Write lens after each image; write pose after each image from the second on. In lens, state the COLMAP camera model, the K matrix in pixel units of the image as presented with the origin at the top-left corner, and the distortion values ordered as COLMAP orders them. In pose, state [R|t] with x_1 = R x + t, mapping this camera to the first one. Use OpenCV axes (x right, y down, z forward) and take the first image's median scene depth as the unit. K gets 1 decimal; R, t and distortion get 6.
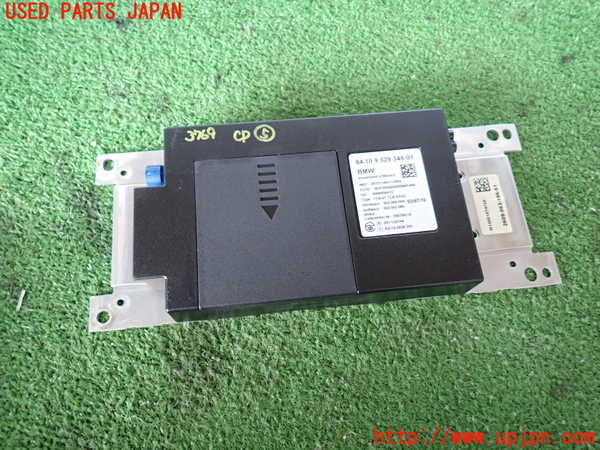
lens RADIAL K [[437.7, 0, 300.0], [0, 437.7, 225.0], [0, 0, 1]] dist [-0.004486, -0.004152]
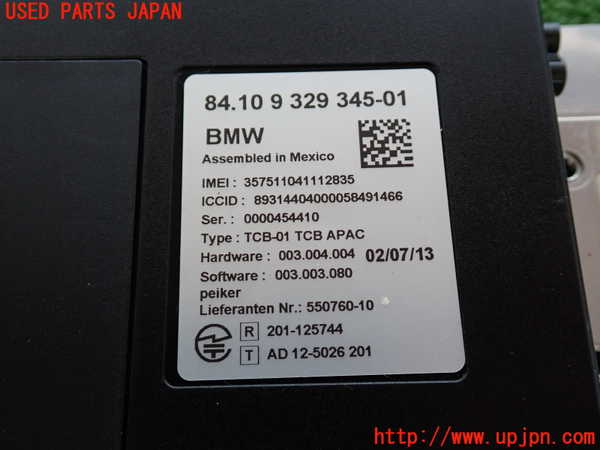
lens RADIAL K [[624.7, 0, 300.0], [0, 624.7, 225.0], [0, 0, 1]] dist [0.009887, 0.007638]
pose [[0.996266, 0.070567, -0.049741, 0.209281], [-0.069083, 0.997130, 0.030966, -0.077626], [0.051784, -0.027414, 0.998282, 0.568287]]
